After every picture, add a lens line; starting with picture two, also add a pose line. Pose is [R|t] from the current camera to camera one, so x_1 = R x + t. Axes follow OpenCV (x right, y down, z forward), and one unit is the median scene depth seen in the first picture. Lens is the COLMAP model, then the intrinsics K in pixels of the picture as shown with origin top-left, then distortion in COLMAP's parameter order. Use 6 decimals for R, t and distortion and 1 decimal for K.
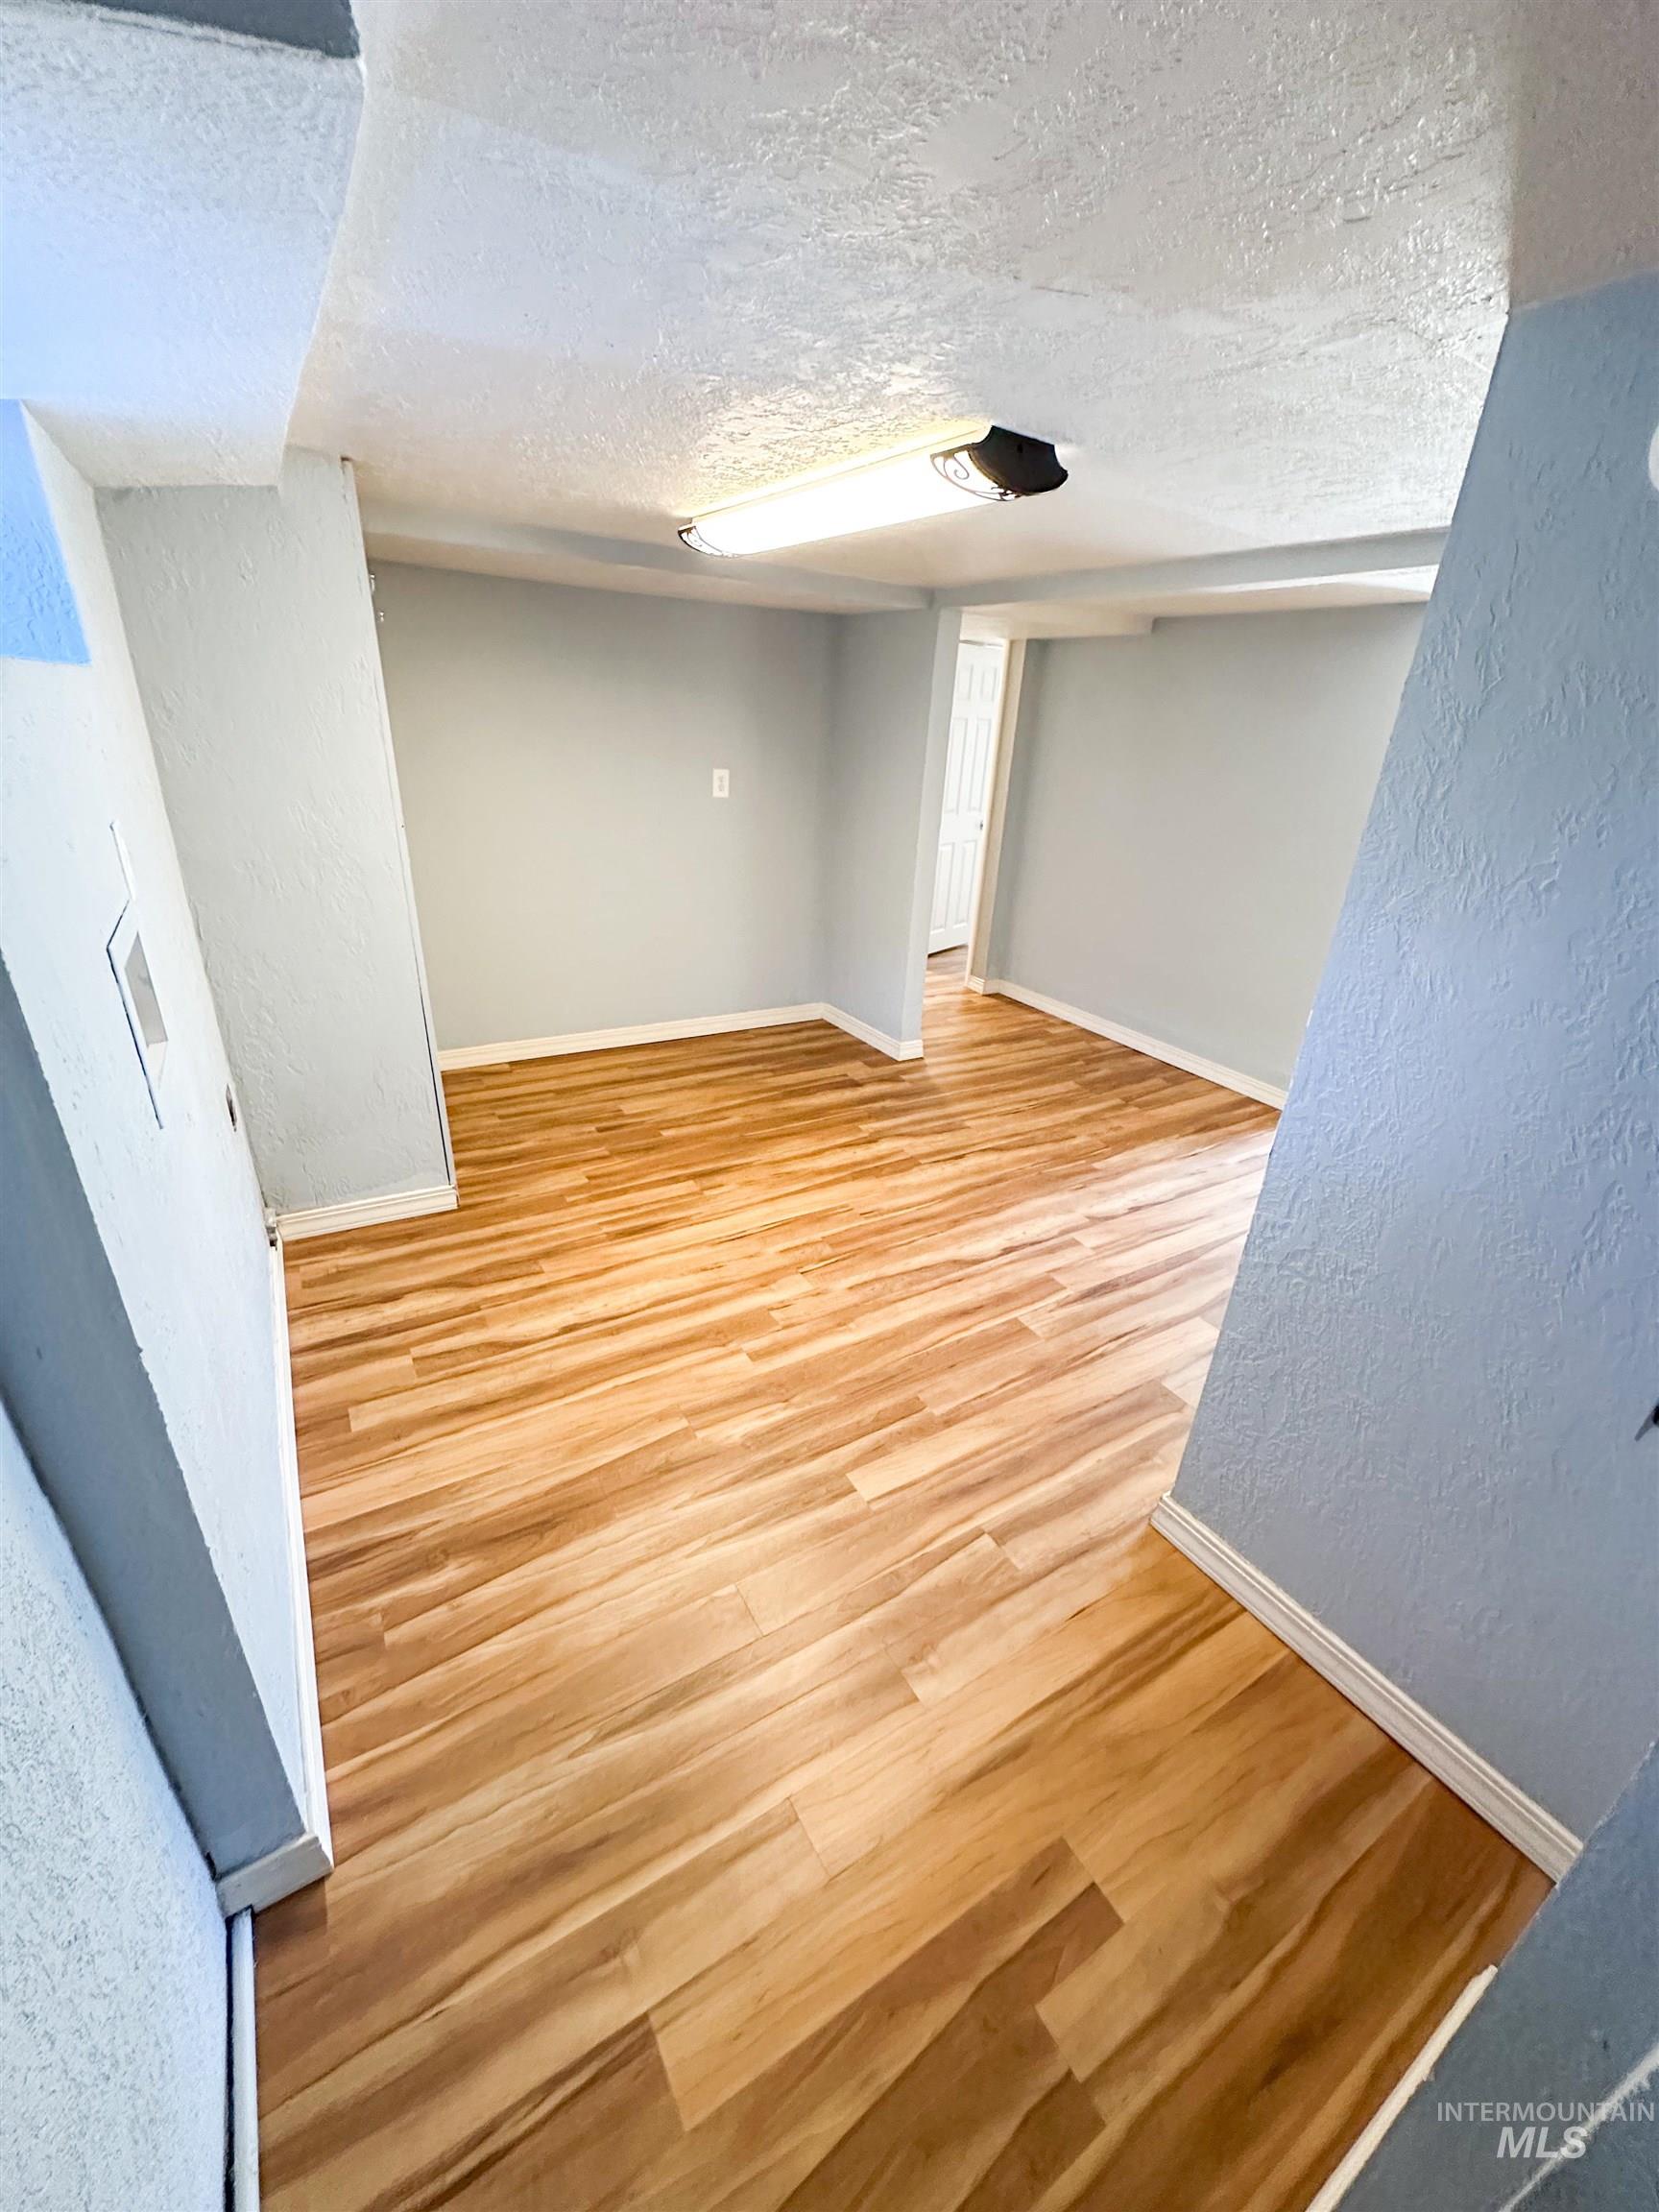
lens RADIAL K [[882.2, 0, 825.5], [0, 882.2, 1107.0], [0, 0, 1]] dist [-0.001850, 0.000239]
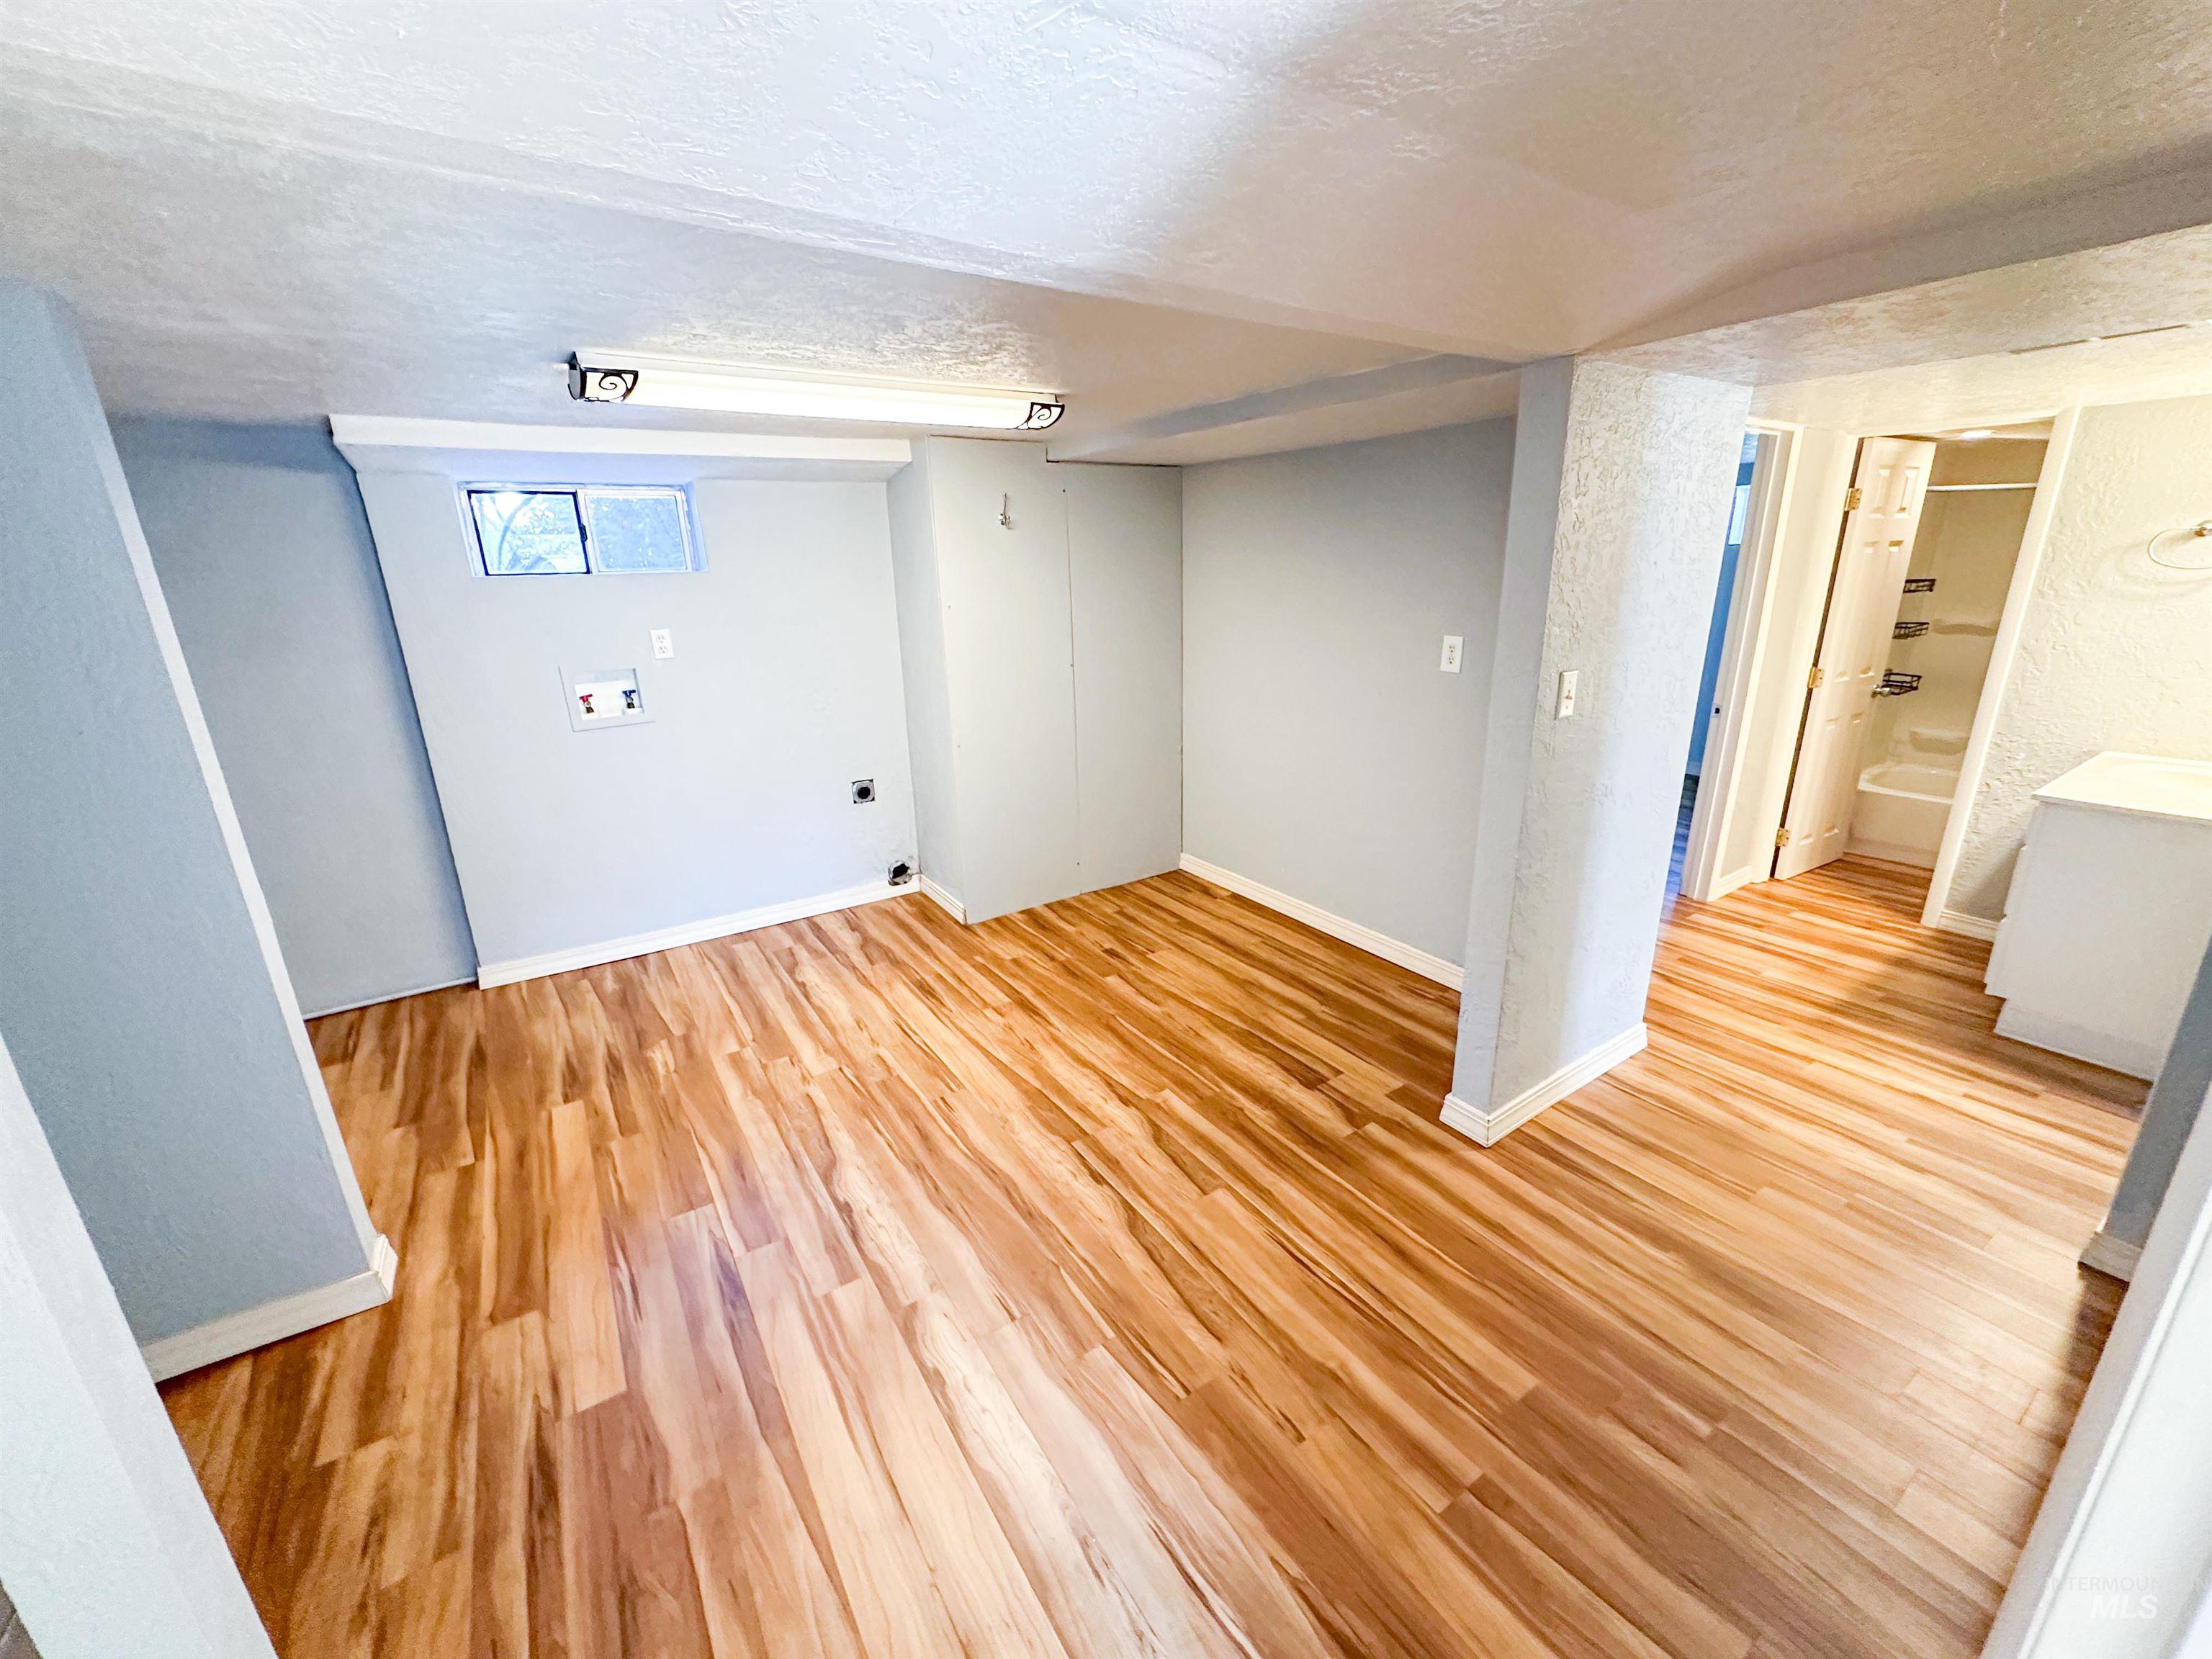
lens RADIAL K [[882.2, 0, 1106.3], [0, 882.2, 828.7], [0, 0, 1]] dist [-0.001850, 0.000239]
pose [[0.038712, 0.242871, -0.969286, 0.825346], [-0.384963, 0.898764, 0.209826, -0.366304], [0.922120, 0.365017, 0.128289, 0.908567]]
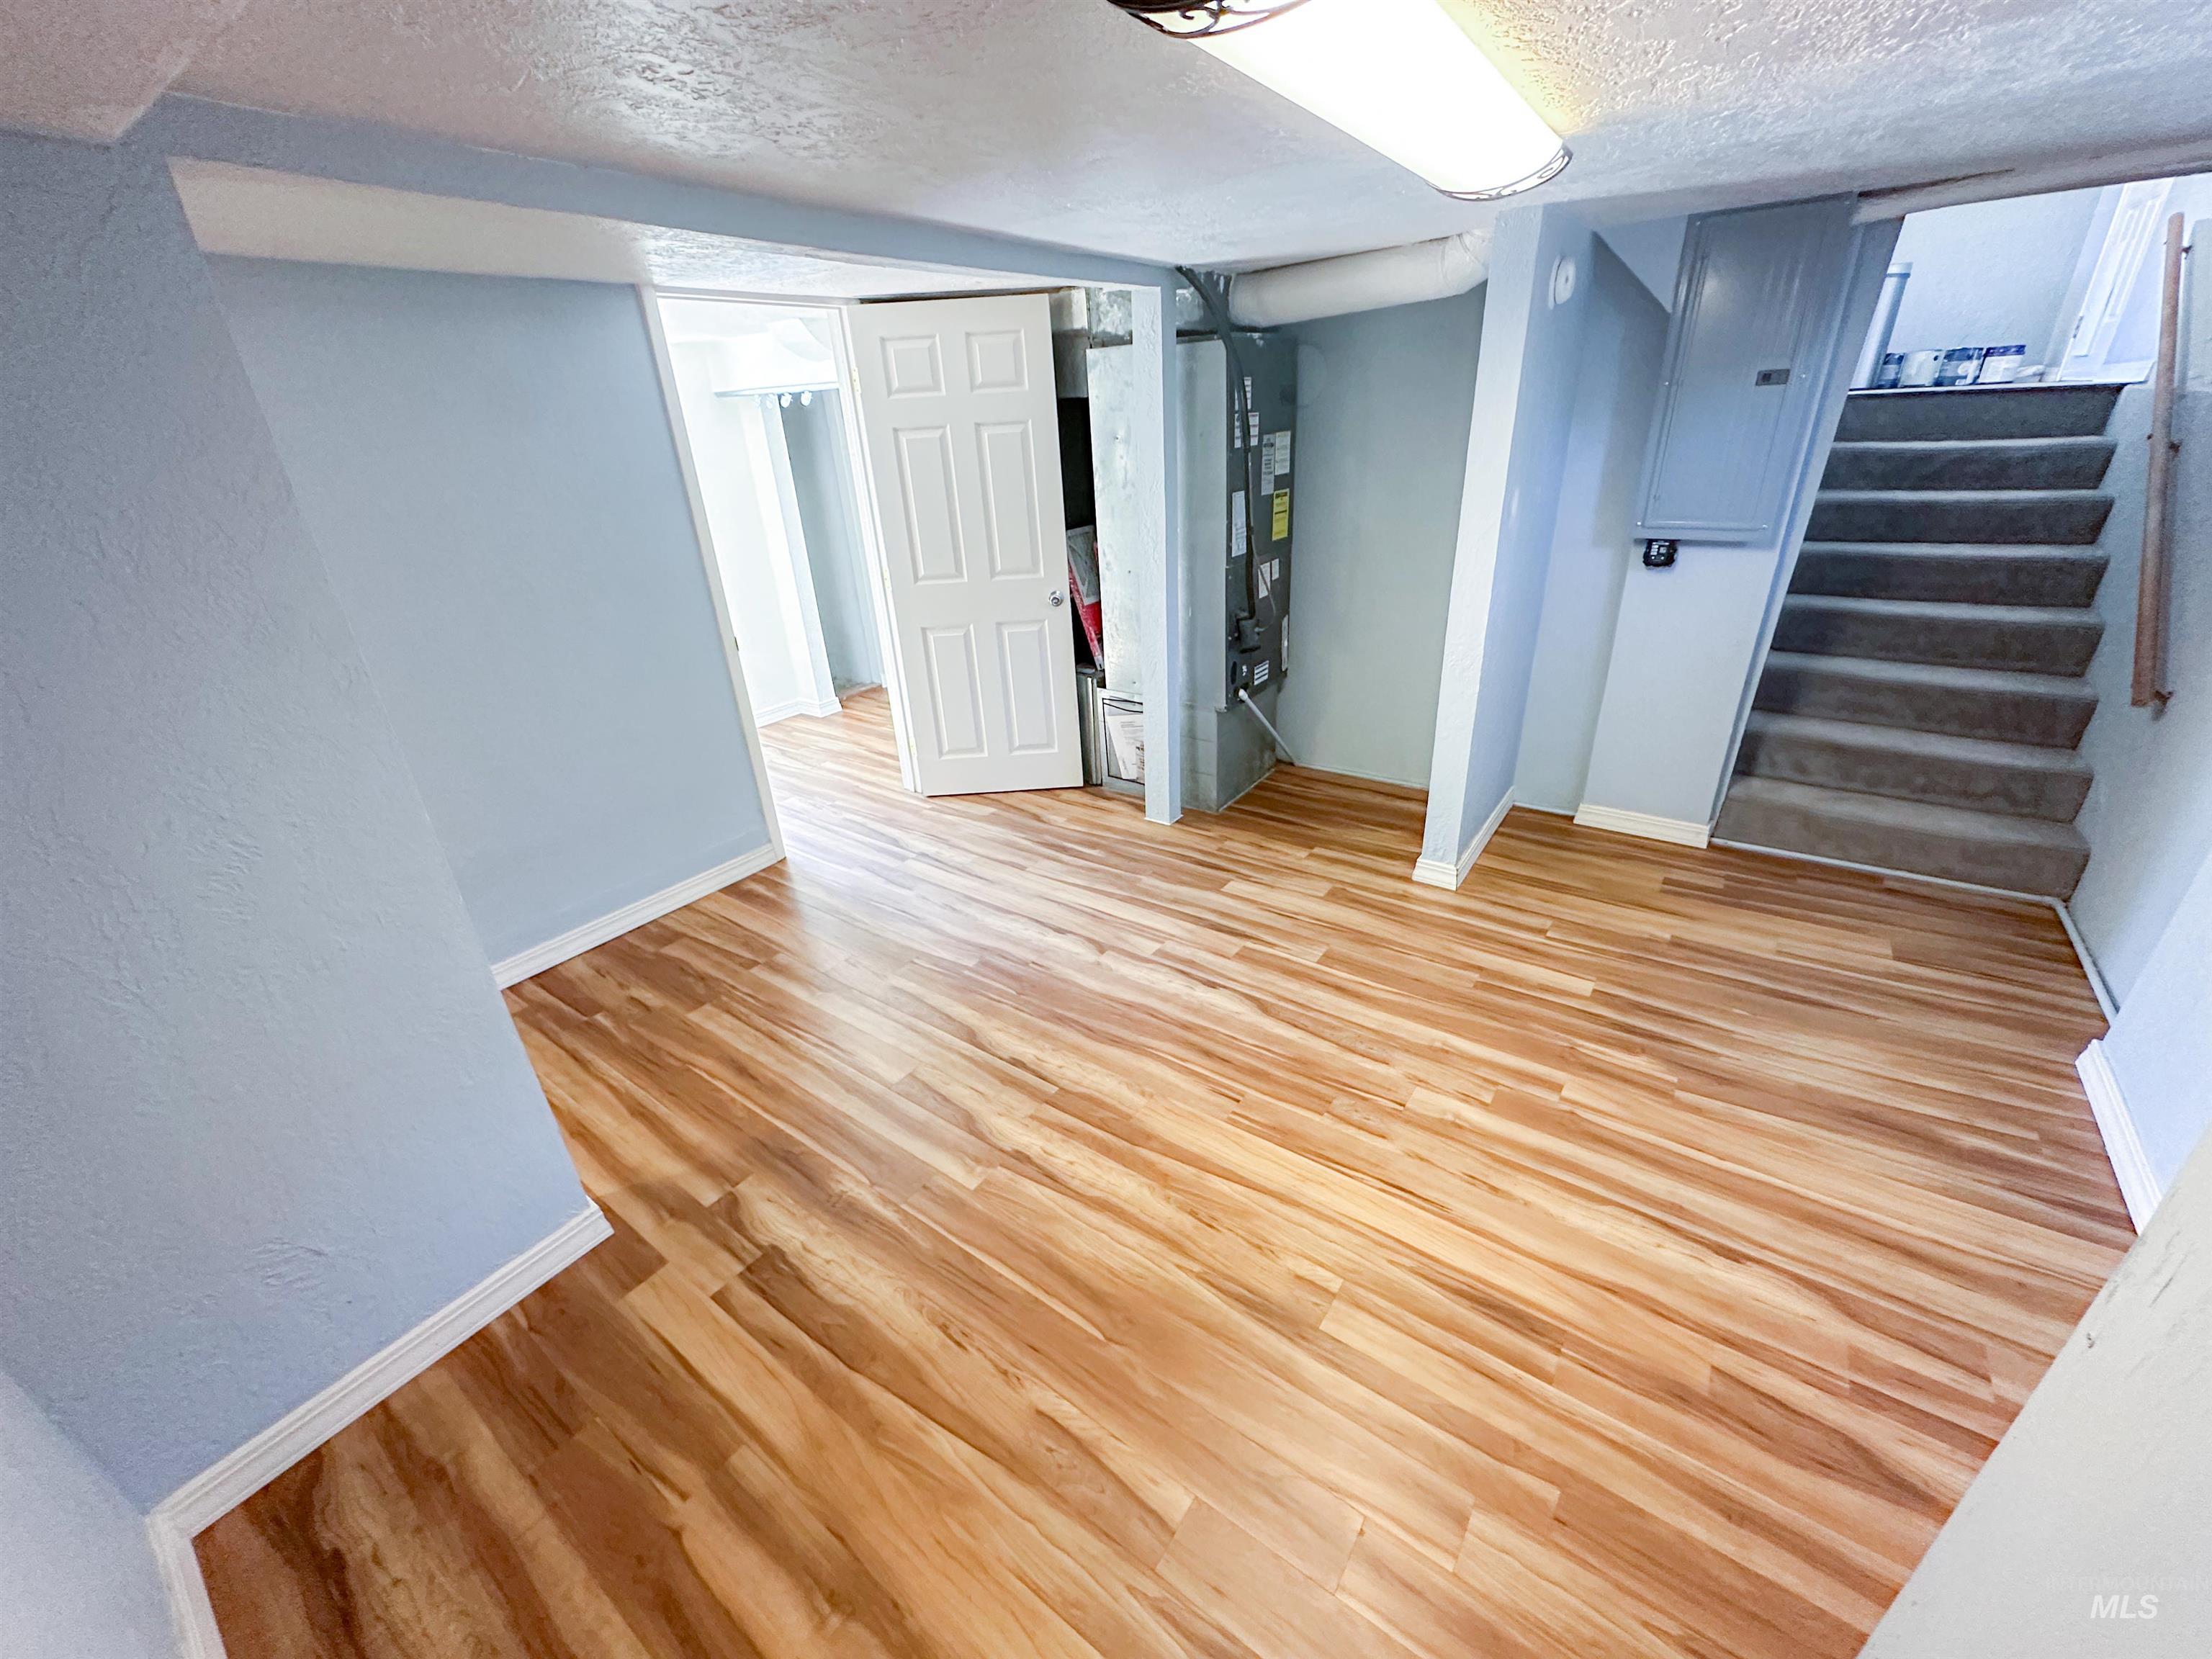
lens RADIAL K [[882.2, 0, 1112.7], [0, 882.2, 831.6], [0, 0, 1]] dist [-0.001850, 0.000239]
pose [[-0.395294, -0.424940, 0.814352, -0.414908], [0.401924, 0.717166, 0.569324, -0.493230], [-0.825954, 0.552358, -0.112698, 1.012195]]
